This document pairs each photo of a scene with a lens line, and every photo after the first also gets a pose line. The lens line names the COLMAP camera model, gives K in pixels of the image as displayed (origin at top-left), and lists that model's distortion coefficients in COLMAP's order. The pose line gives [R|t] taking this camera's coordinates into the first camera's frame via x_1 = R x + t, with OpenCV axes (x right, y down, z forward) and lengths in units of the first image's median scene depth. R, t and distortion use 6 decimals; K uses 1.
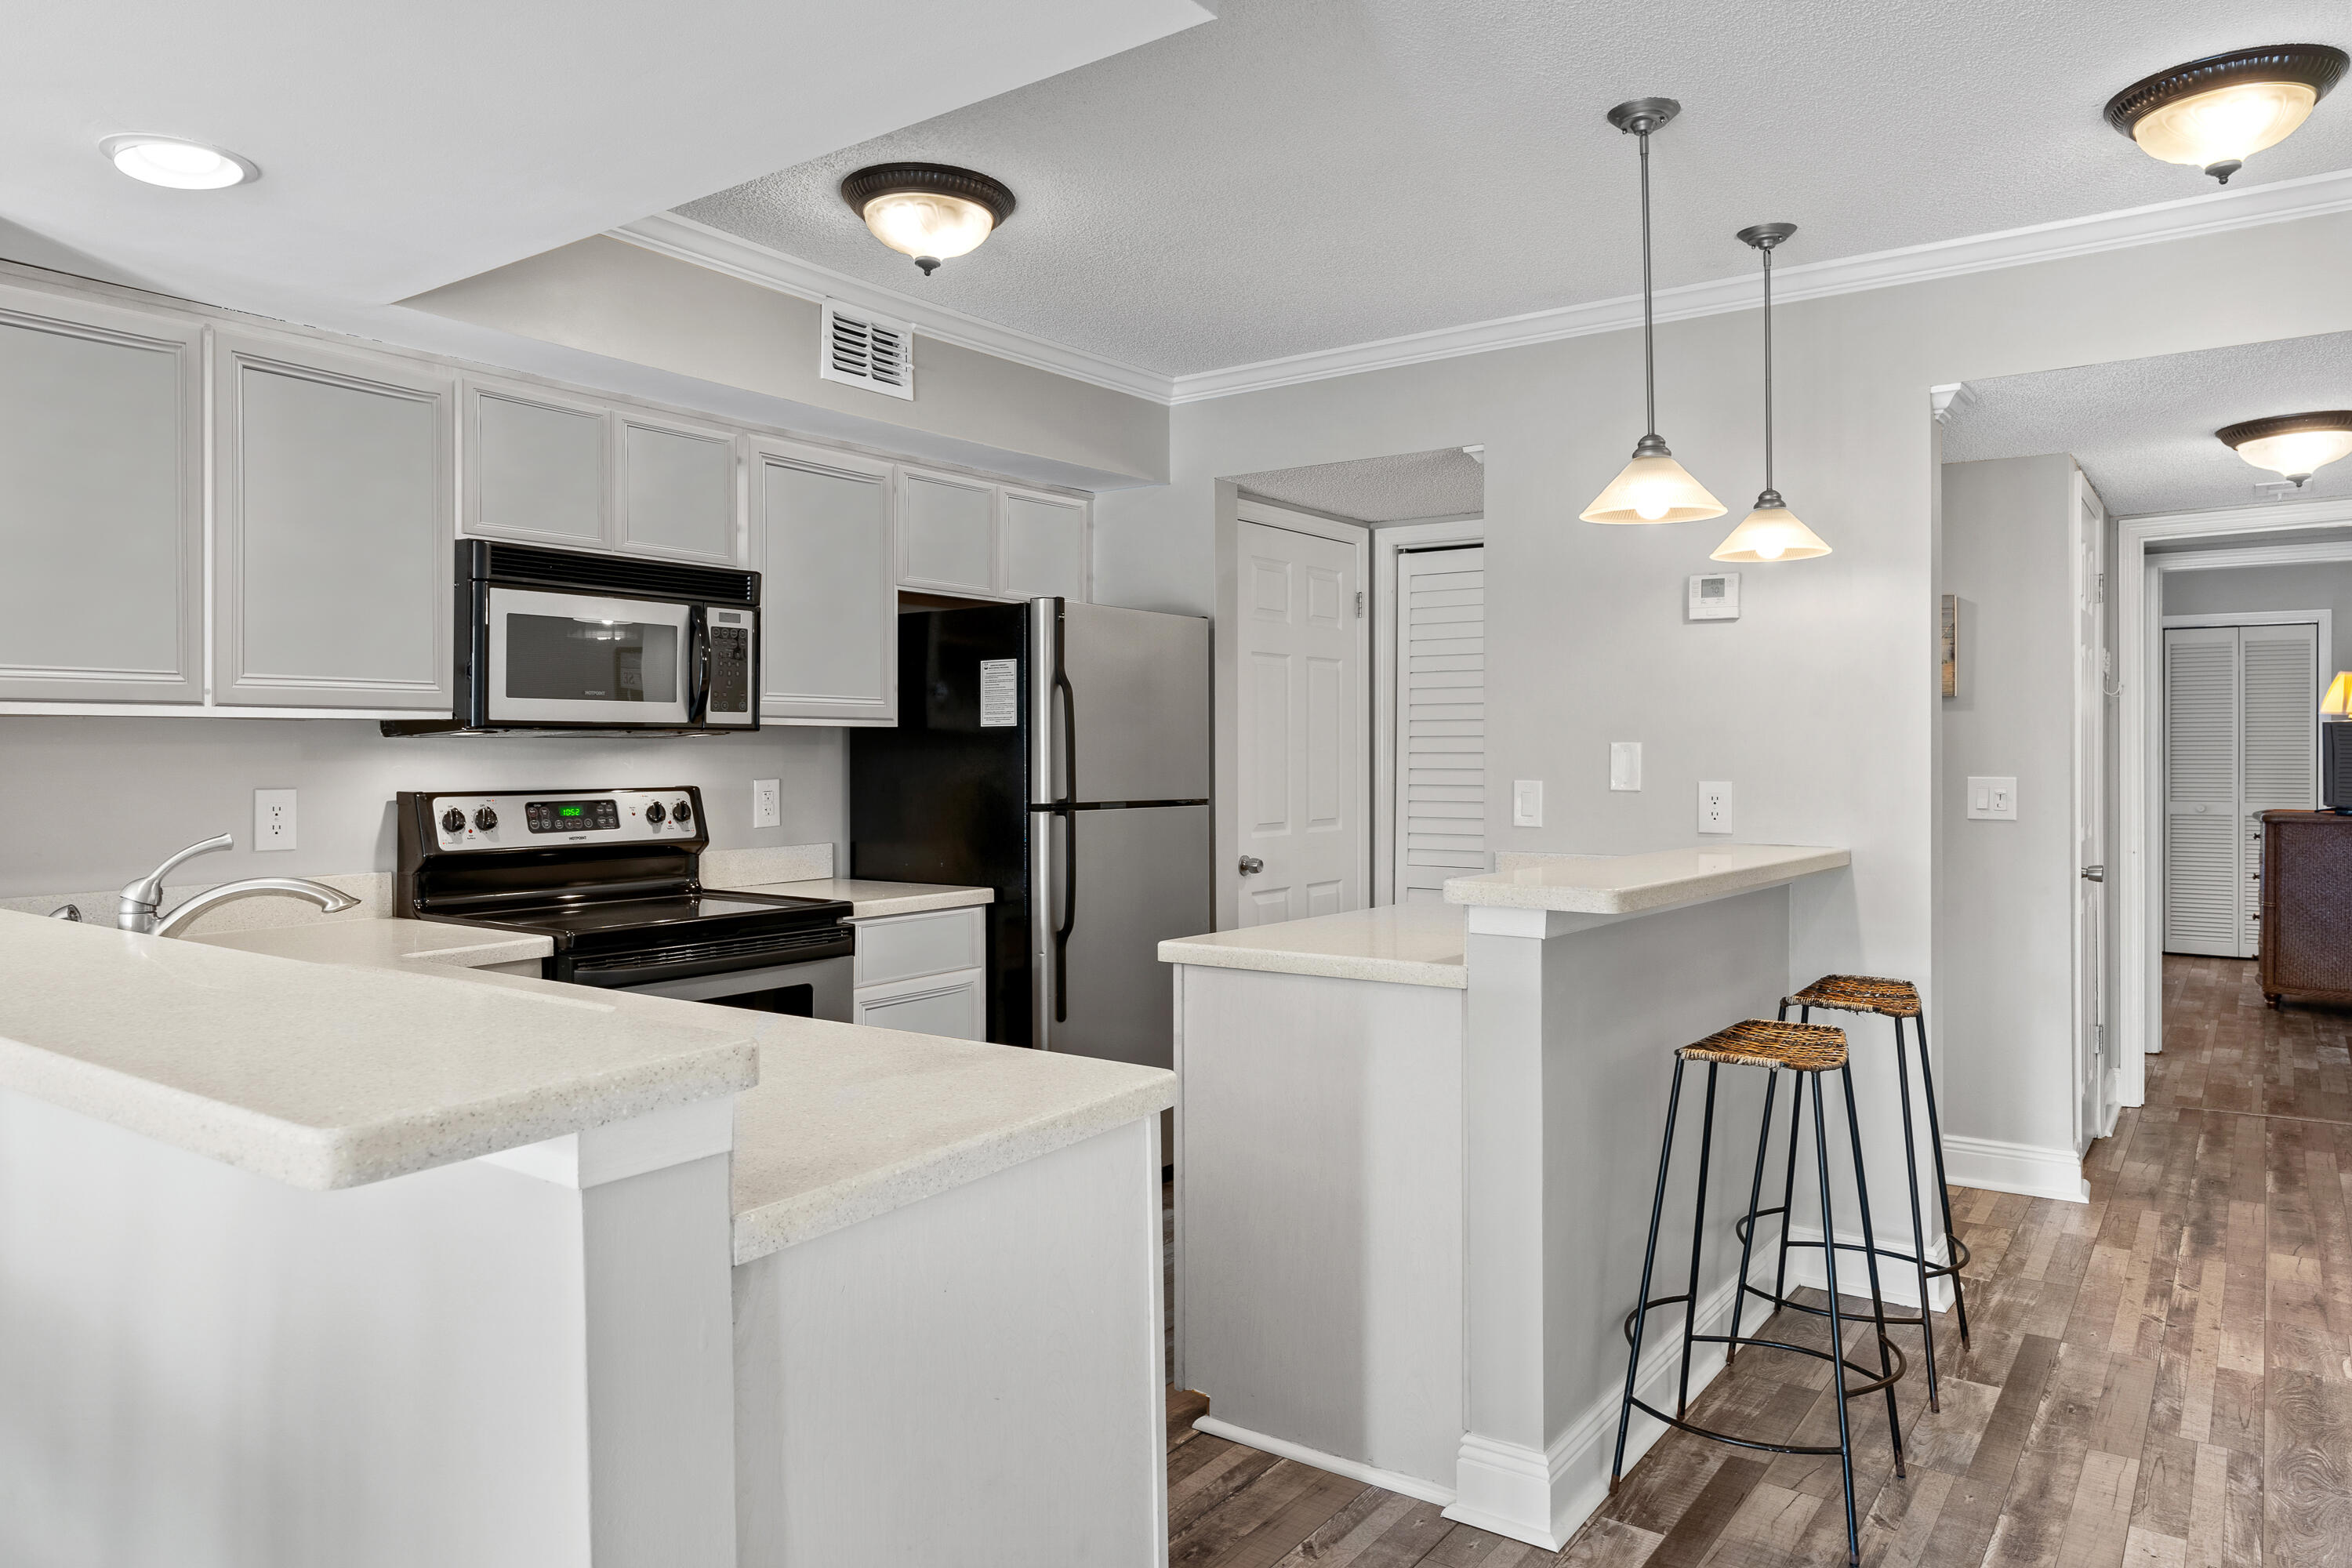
lens RADIAL K [[1533.8, 0, 1153.3], [0, 1533.8, 760.2], [0, 0, 1]] dist [-0.015271, -0.000319]
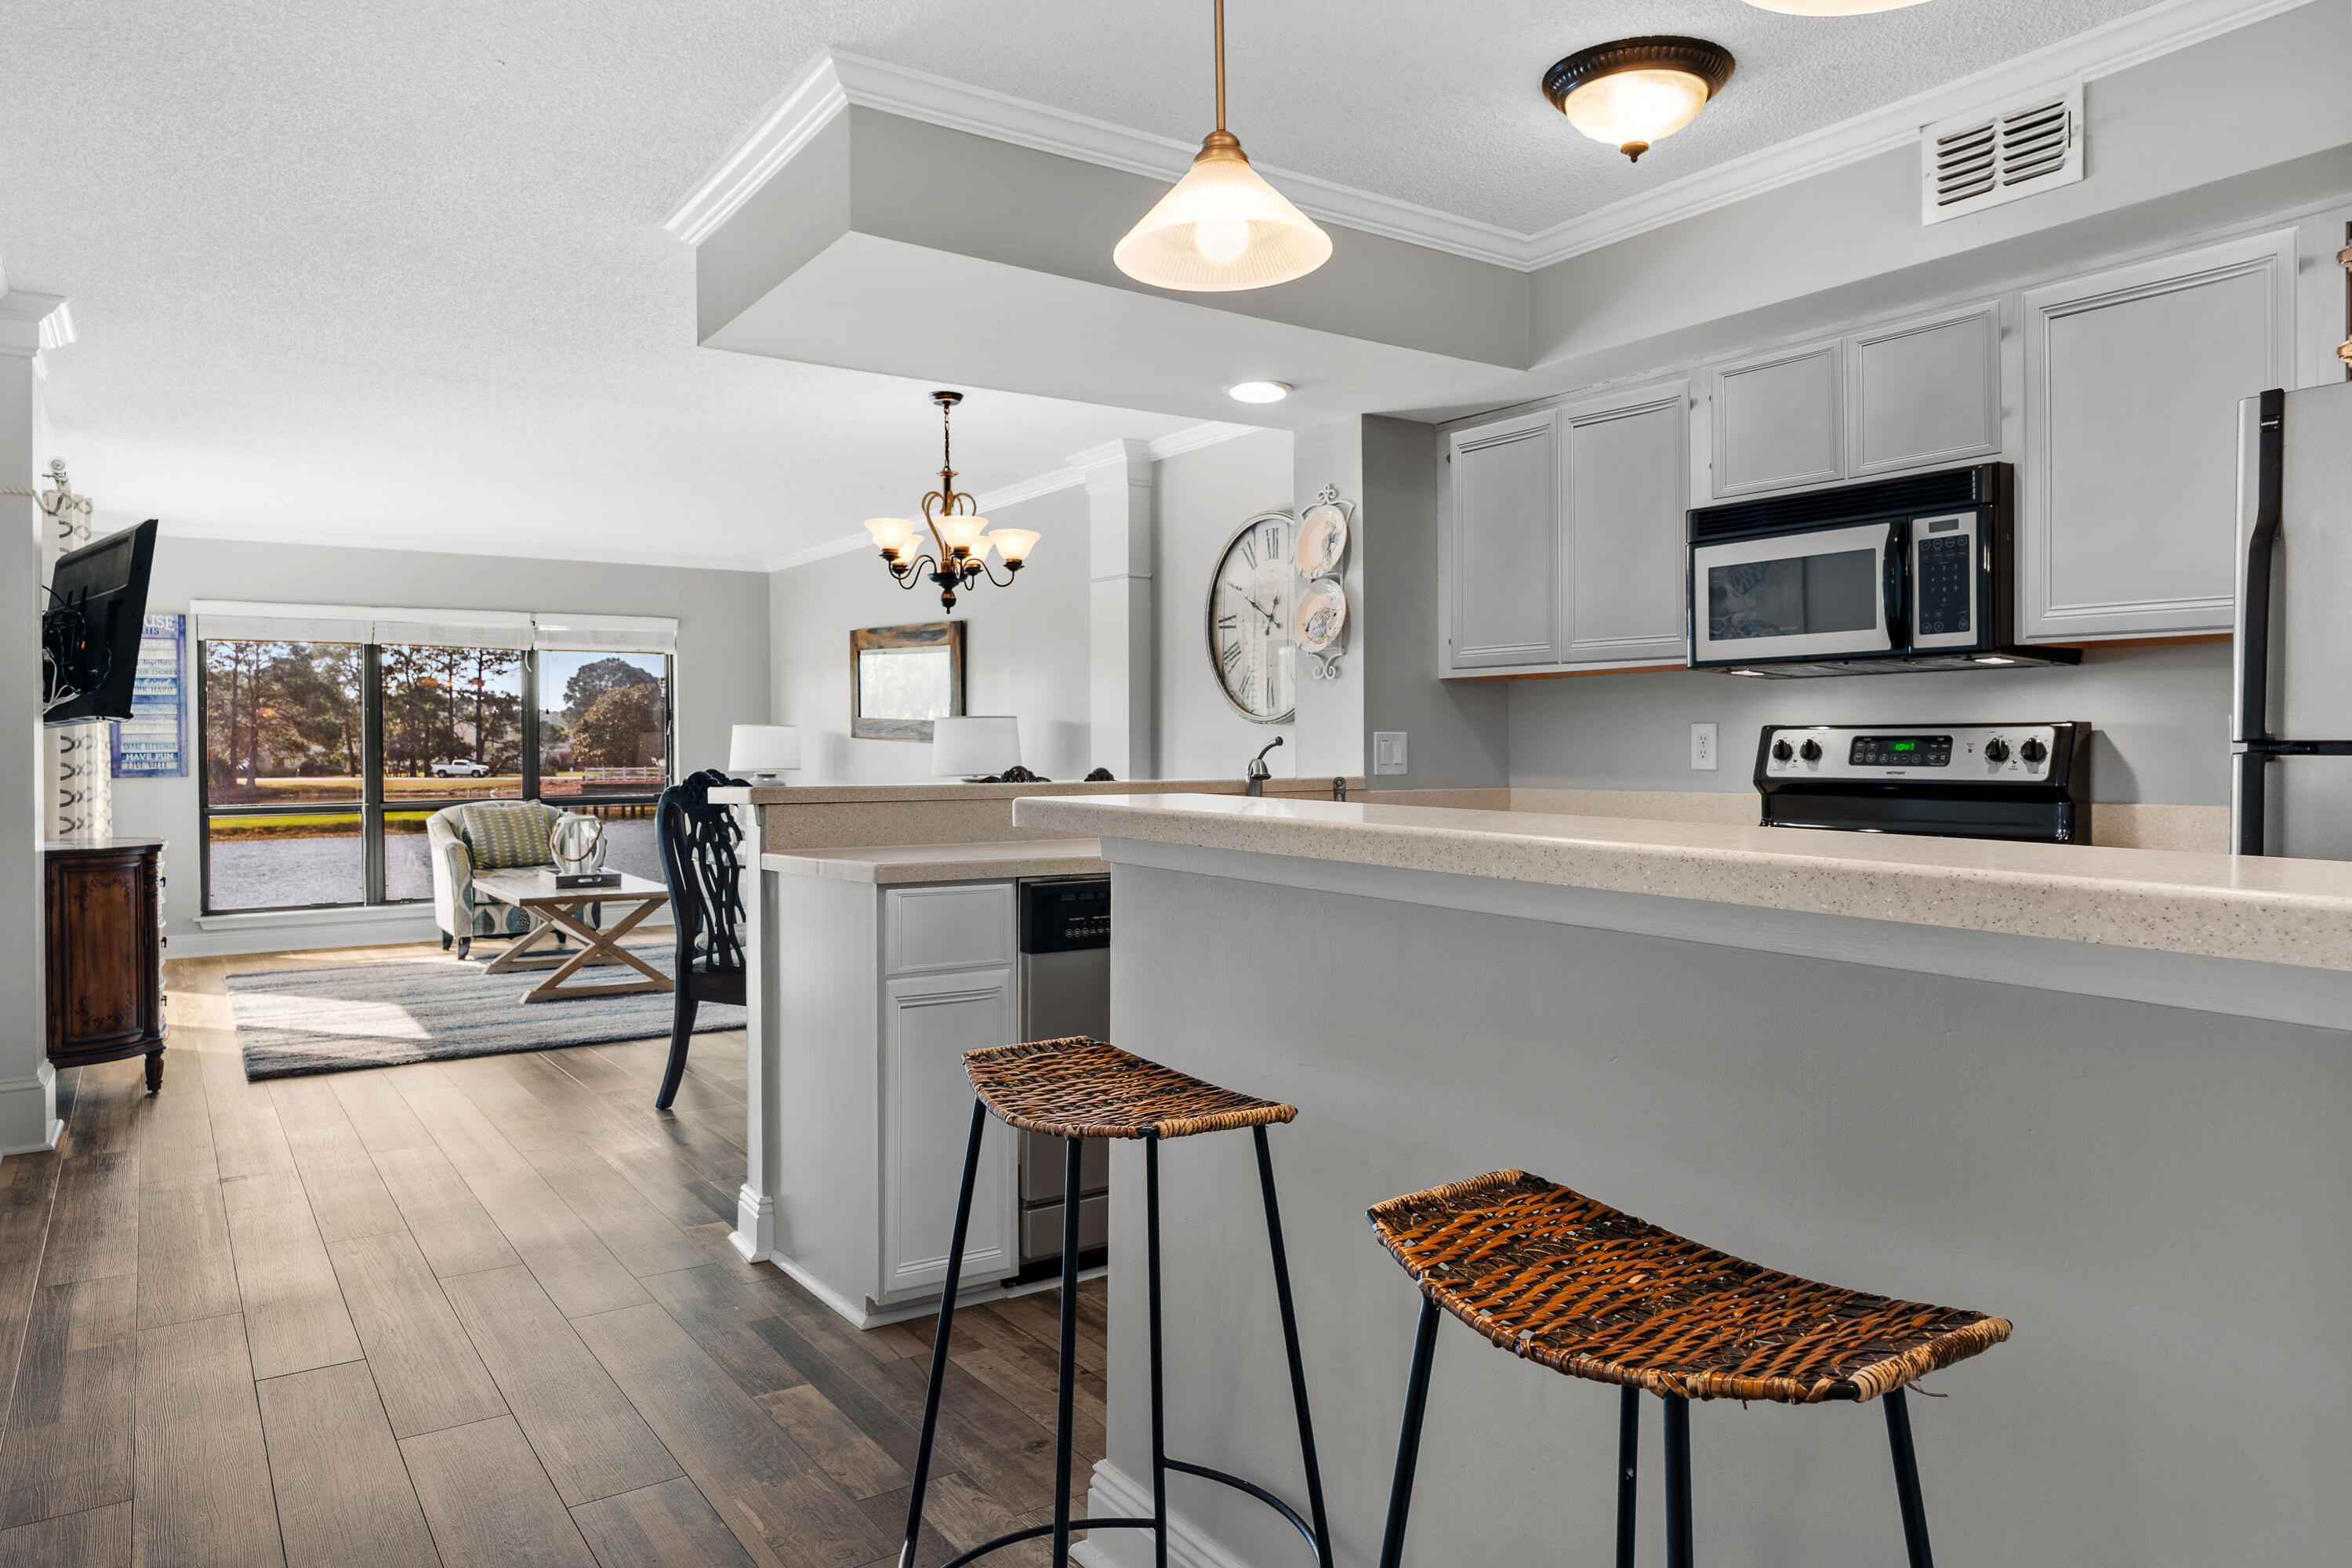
lens RADIAL K [[1478.8, 0, 1174.4], [0, 1478.8, 751.6], [0, 0, 1]] dist [-0.007591, 0.006080]
pose [[-0.331600, 0.002084, -0.943418, 0.658237], [-0.004883, 0.999980, 0.003926, 0.034744], [0.943408, 0.005909, -0.331583, 0.853877]]
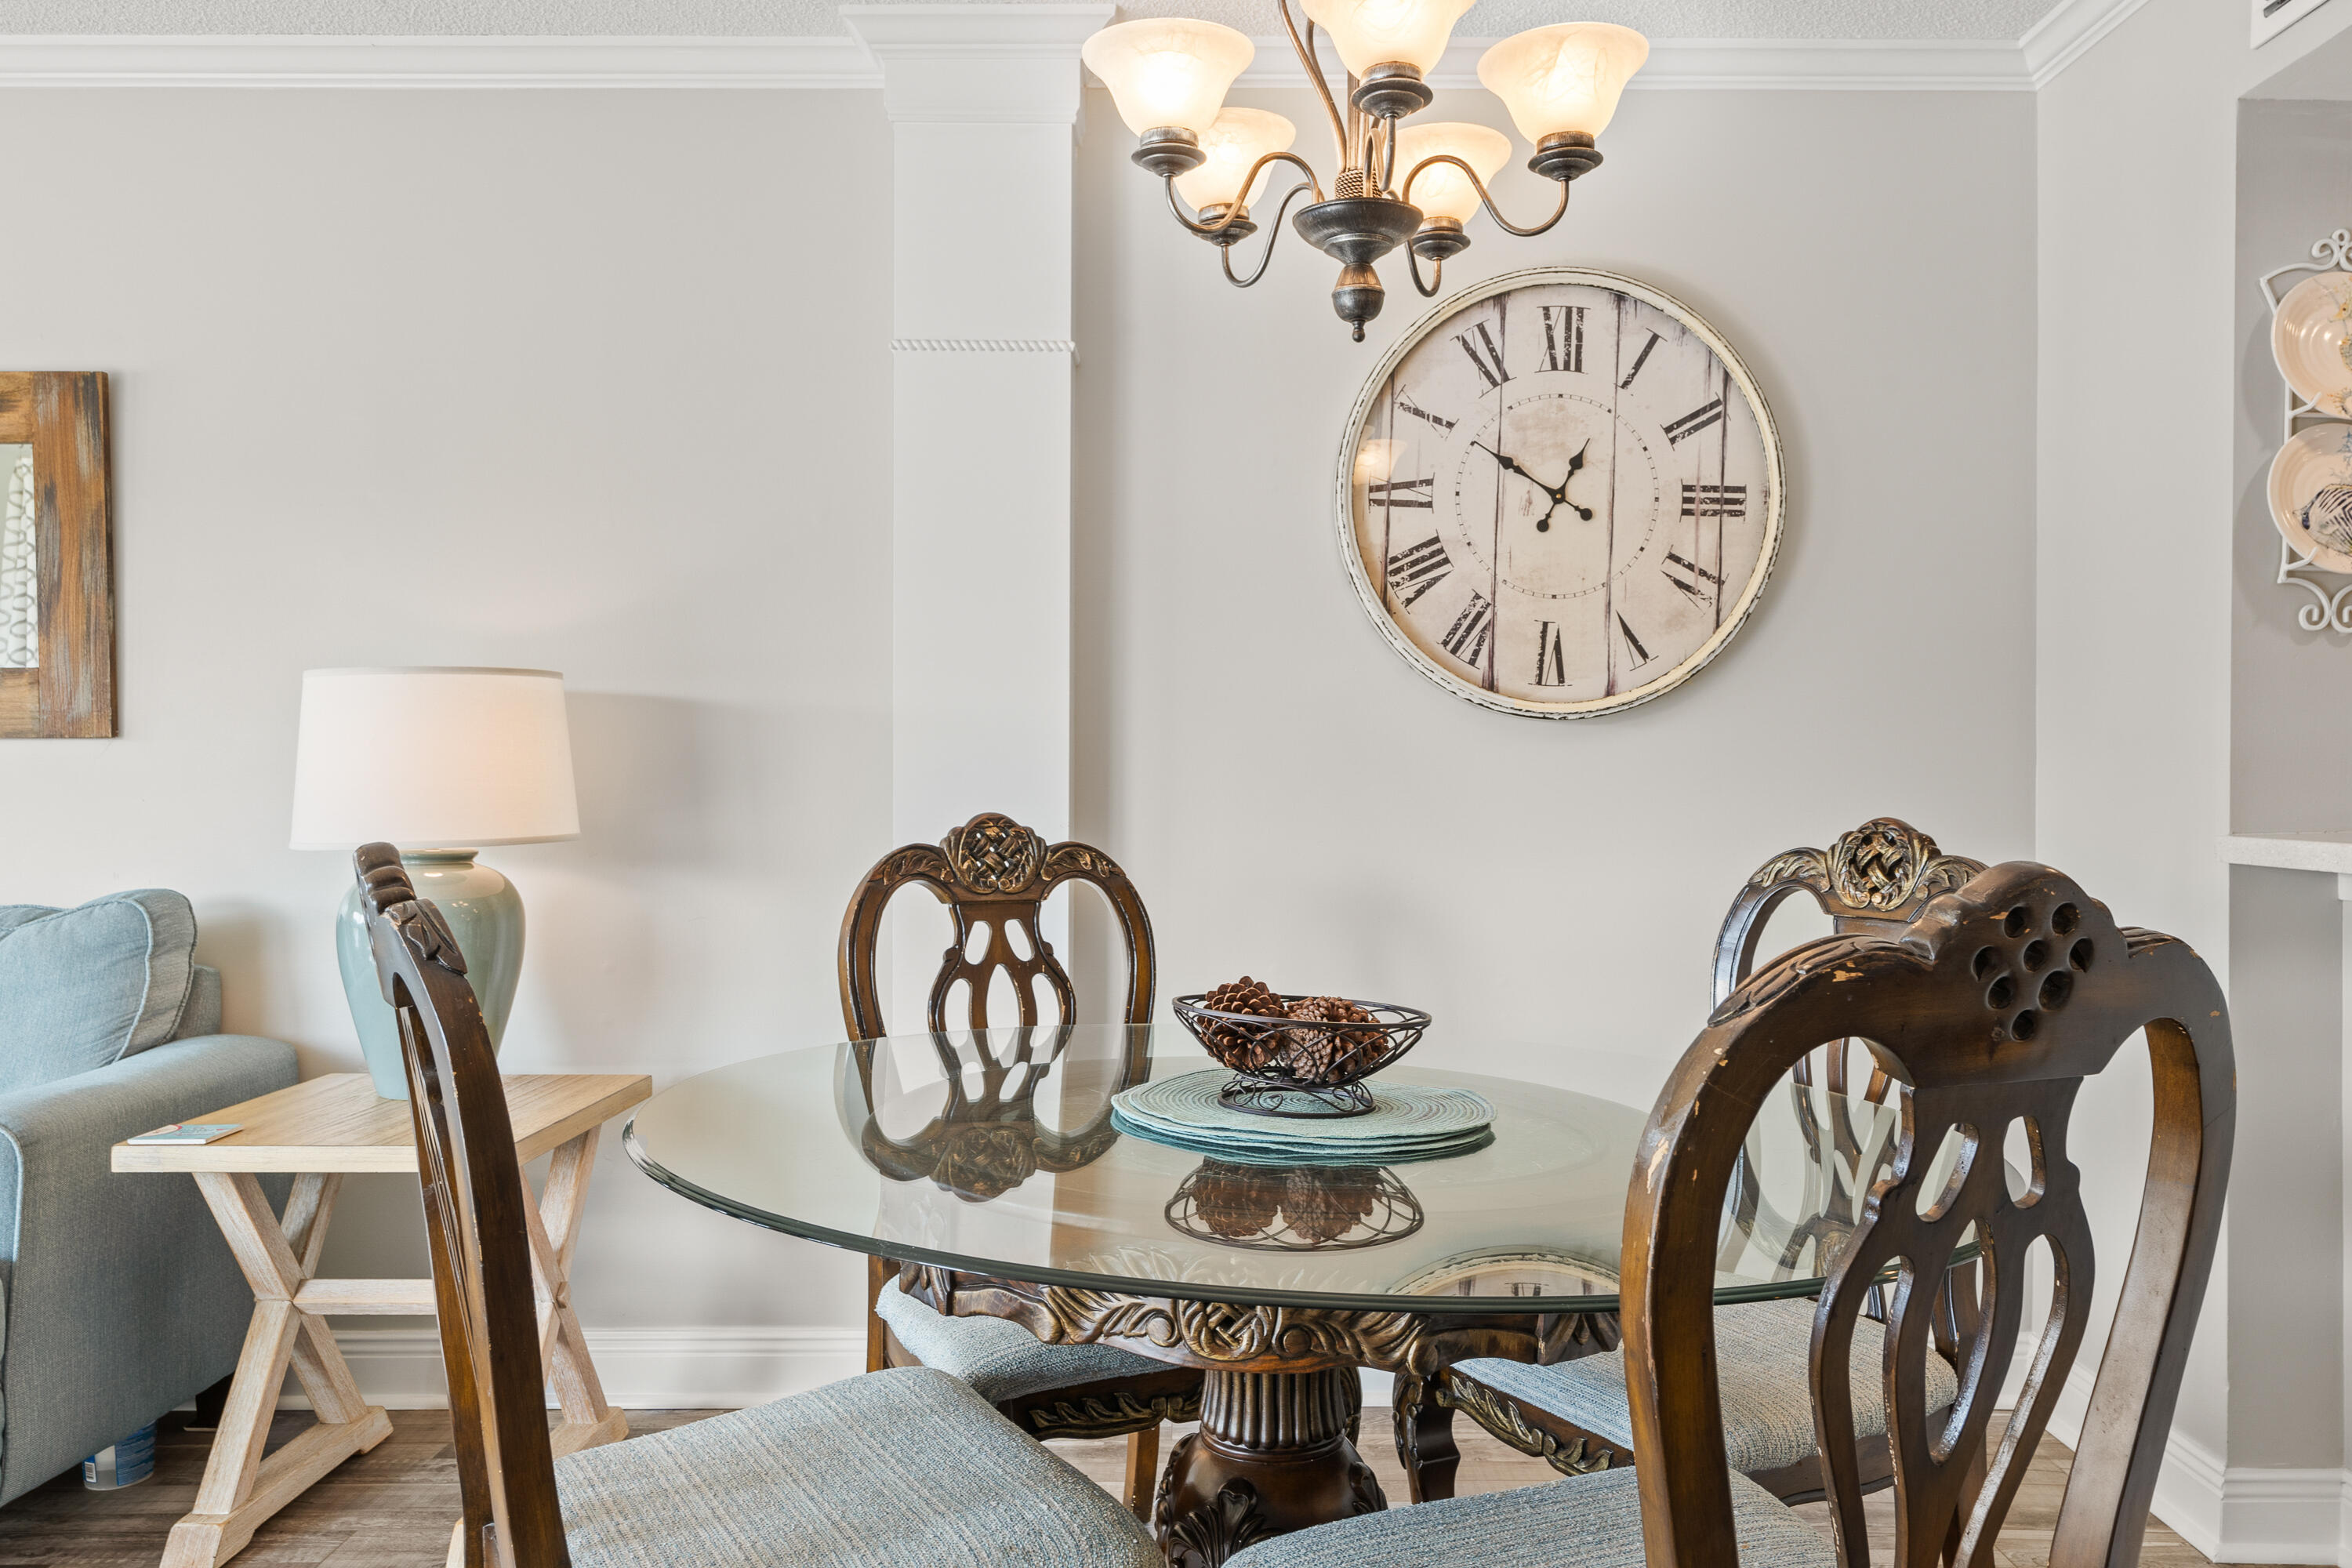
lens RADIAL K [[1784.7, 0, 1236.3], [0, 1784.7, 812.8], [0, 0, 1]] dist [-0.005777, 0.015858]
pose [[0.591941, 0.018263, -0.805774, -0.192990], [-0.009696, 0.999832, 0.015539, 0.044615], [0.805923, -0.001385, 0.592019, -0.184562]]
